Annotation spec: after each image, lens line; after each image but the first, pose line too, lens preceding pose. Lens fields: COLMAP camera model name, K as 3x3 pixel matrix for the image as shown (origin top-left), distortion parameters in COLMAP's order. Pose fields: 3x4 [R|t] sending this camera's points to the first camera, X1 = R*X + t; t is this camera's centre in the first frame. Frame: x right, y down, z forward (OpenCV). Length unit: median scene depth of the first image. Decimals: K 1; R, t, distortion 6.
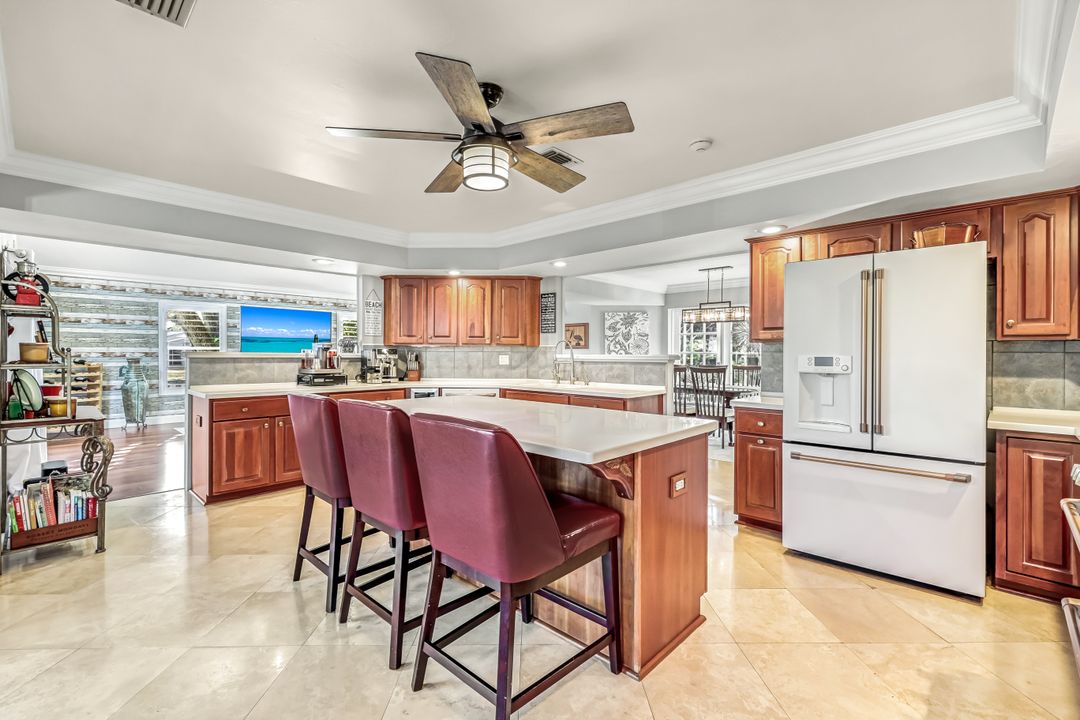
lens RADIAL K [[479.2, 0, 539.3], [0, 479.2, 348.9], [0, 0, 1]] dist [-0.000493, -0.000418]
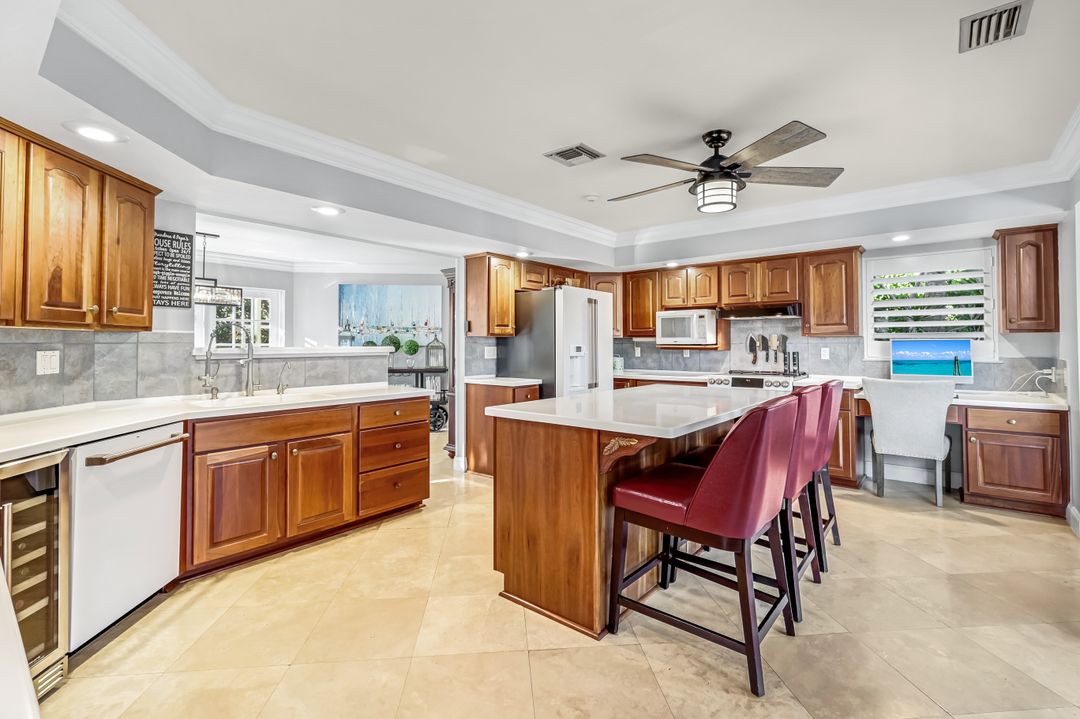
lens RADIAL K [[485.8, 0, 546.4], [0, 485.8, 331.0], [0, 0, 1]] dist [0.000658, 0.000291]
pose [[-0.078417, 0.023767, 0.996637, -0.552220], [-0.006856, 0.999679, -0.024379, 0.003002], [-0.996897, -0.008744, -0.078229, 0.640992]]
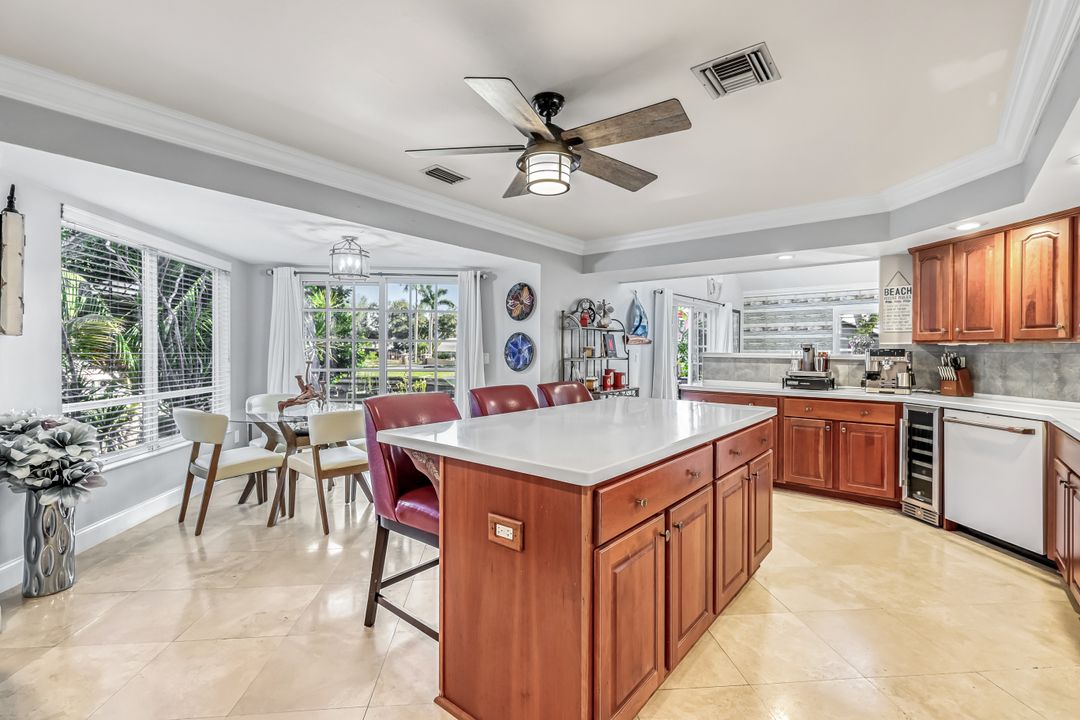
lens RADIAL K [[479.2, 0, 539.3], [0, 479.2, 348.9], [0, 0, 1]] dist [-0.000493, -0.000418]
pose [[0.063341, -0.008457, -0.997956, 0.388550], [0.001431, 0.999964, -0.008383, 0.005338], [0.997991, -0.000897, 0.063351, 0.382942]]
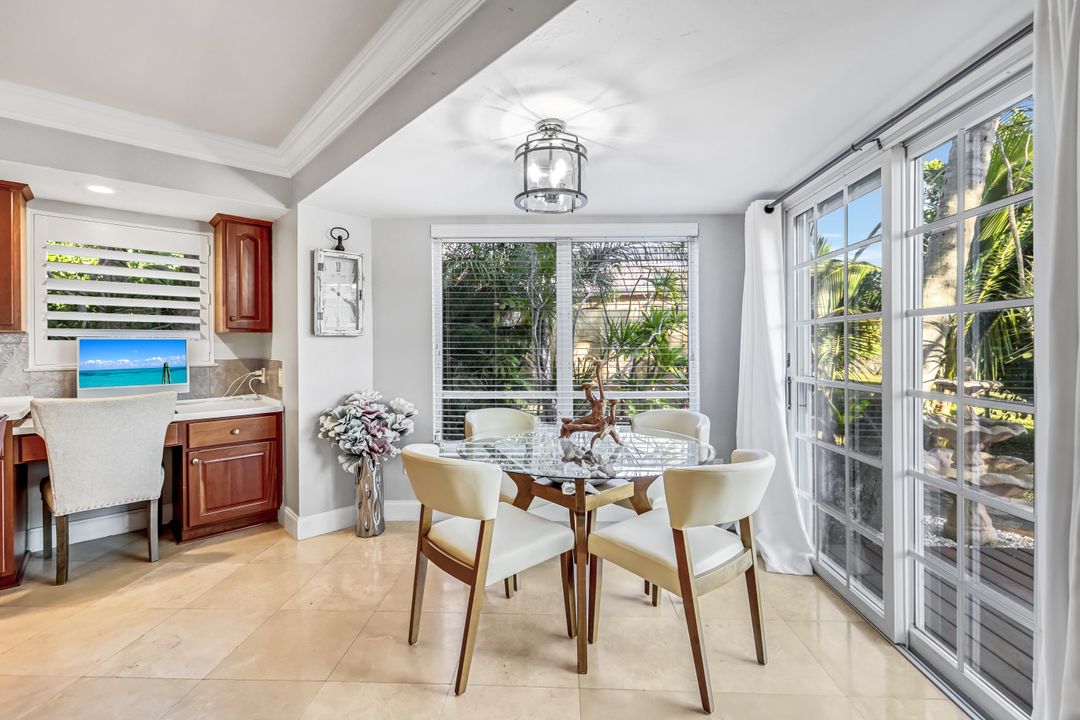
lens RADIAL K [[479.2, 0, 539.3], [0, 479.2, 348.9], [0, 0, 1]] dist [-0.000493, -0.000418]
pose [[-0.997926, -0.000839, 0.064374, -0.344343], [-0.000894, 0.999999, -0.000824, 0.005840], [-0.064373, -0.000880, -0.997926, 0.511424]]
